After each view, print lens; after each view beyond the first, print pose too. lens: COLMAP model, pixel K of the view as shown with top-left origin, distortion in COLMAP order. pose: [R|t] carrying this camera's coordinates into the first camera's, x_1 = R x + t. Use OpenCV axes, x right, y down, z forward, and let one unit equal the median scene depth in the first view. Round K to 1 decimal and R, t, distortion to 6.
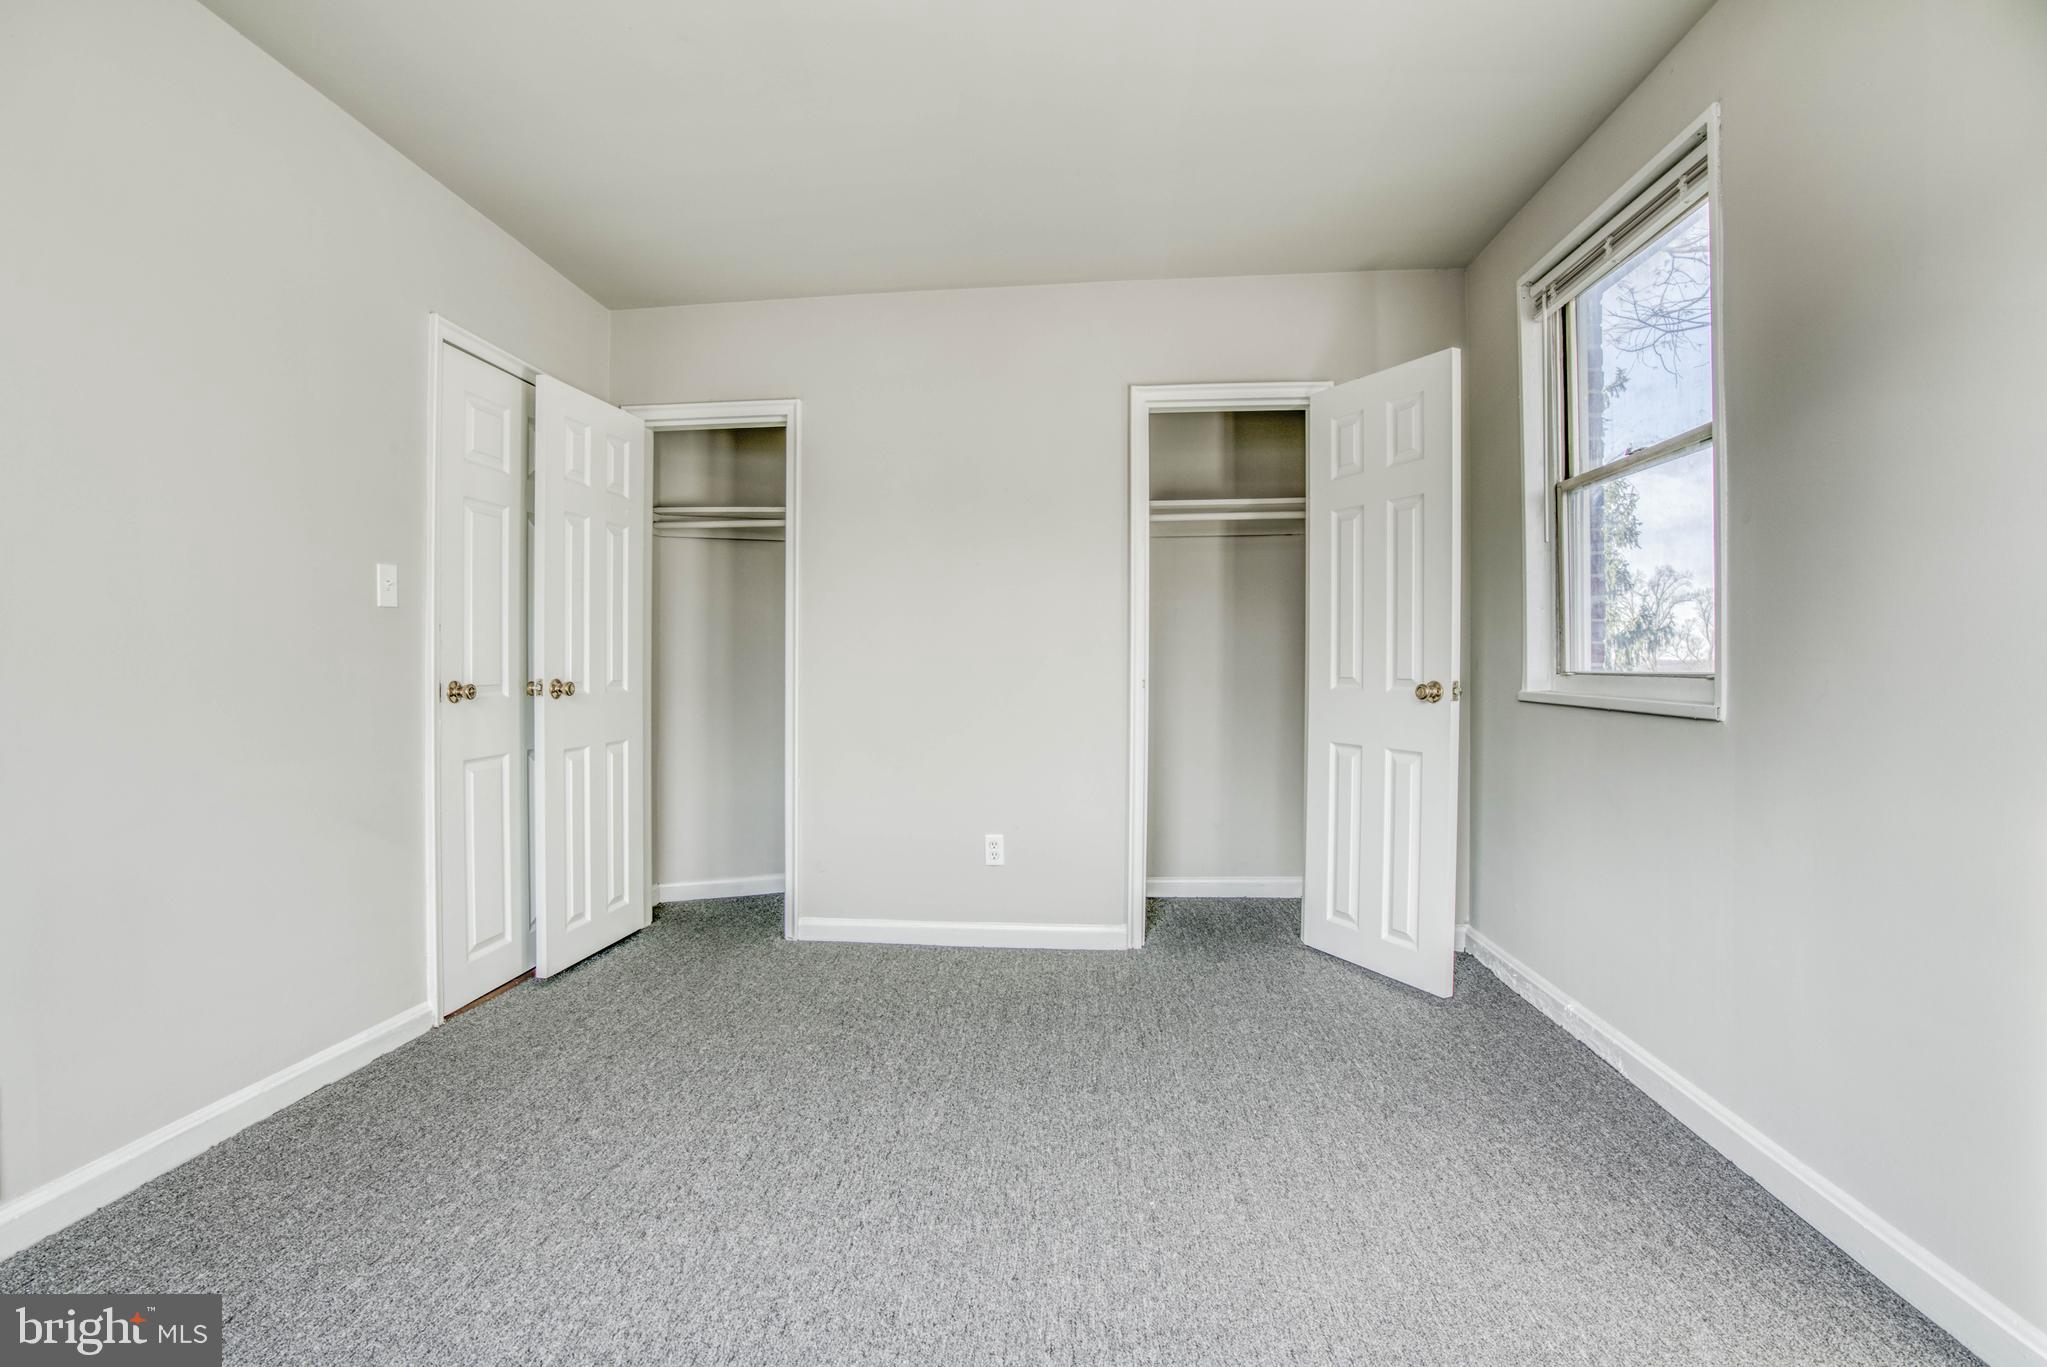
lens RADIAL K [[933.3, 0, 1019.3], [0, 933.3, 667.3], [0, 0, 1]] dist [-0.059786, 0.020062]
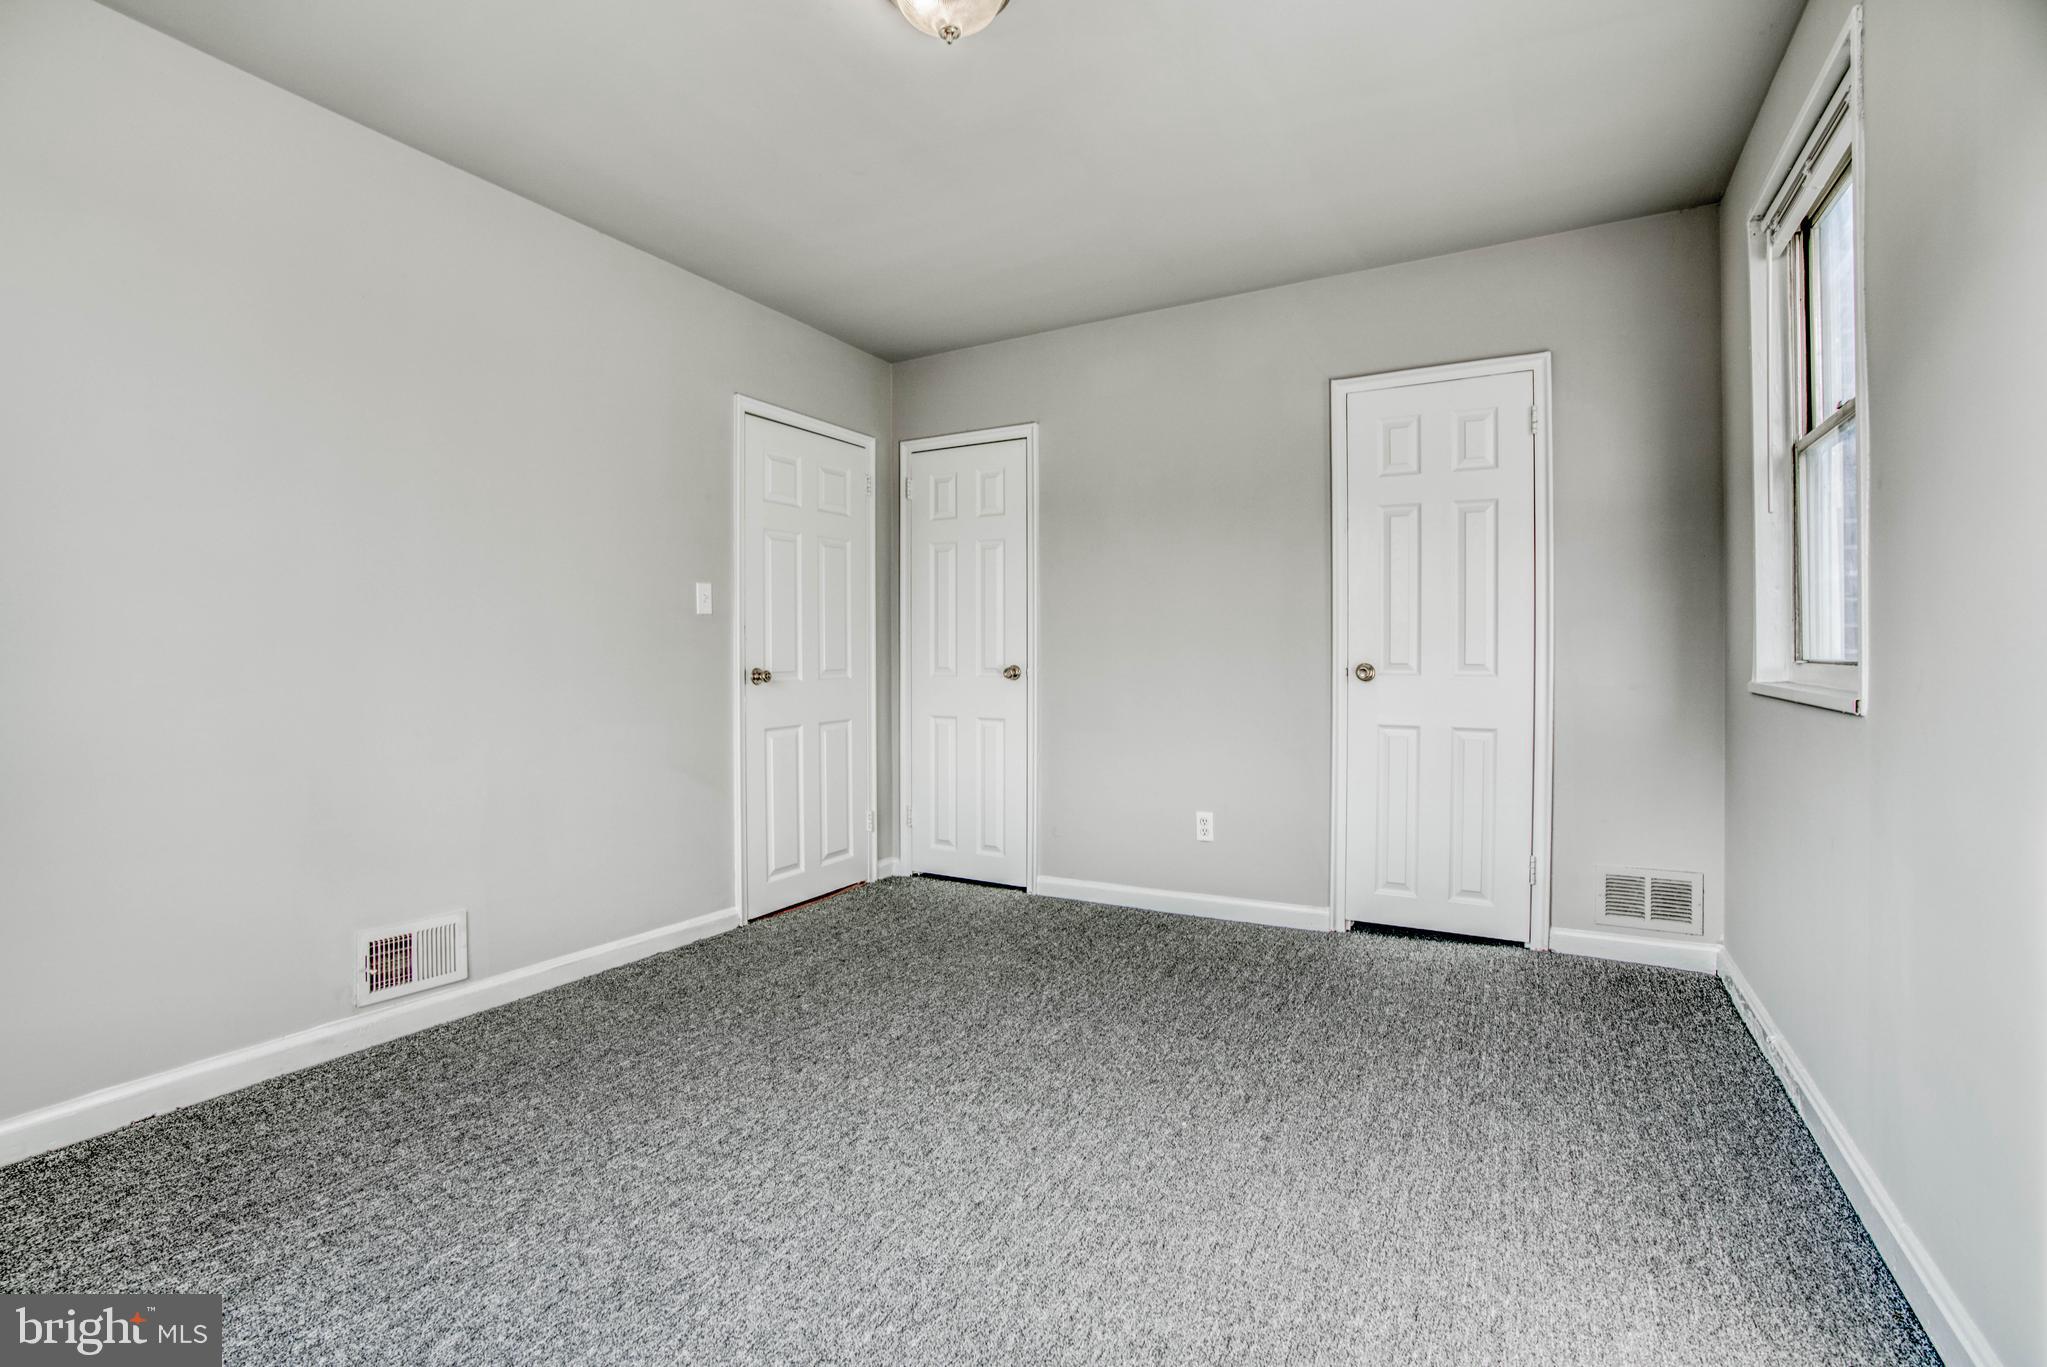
lens RADIAL K [[933.3, 0, 1021.1], [0, 933.3, 664.7], [0, 0, 1]] dist [-0.059786, 0.020062]
pose [[0.919353, -0.000096, -0.393434, 0.280033], [0.004309, 0.999942, 0.009826, -0.002100], [0.393411, -0.010729, 0.919300, -0.091445]]
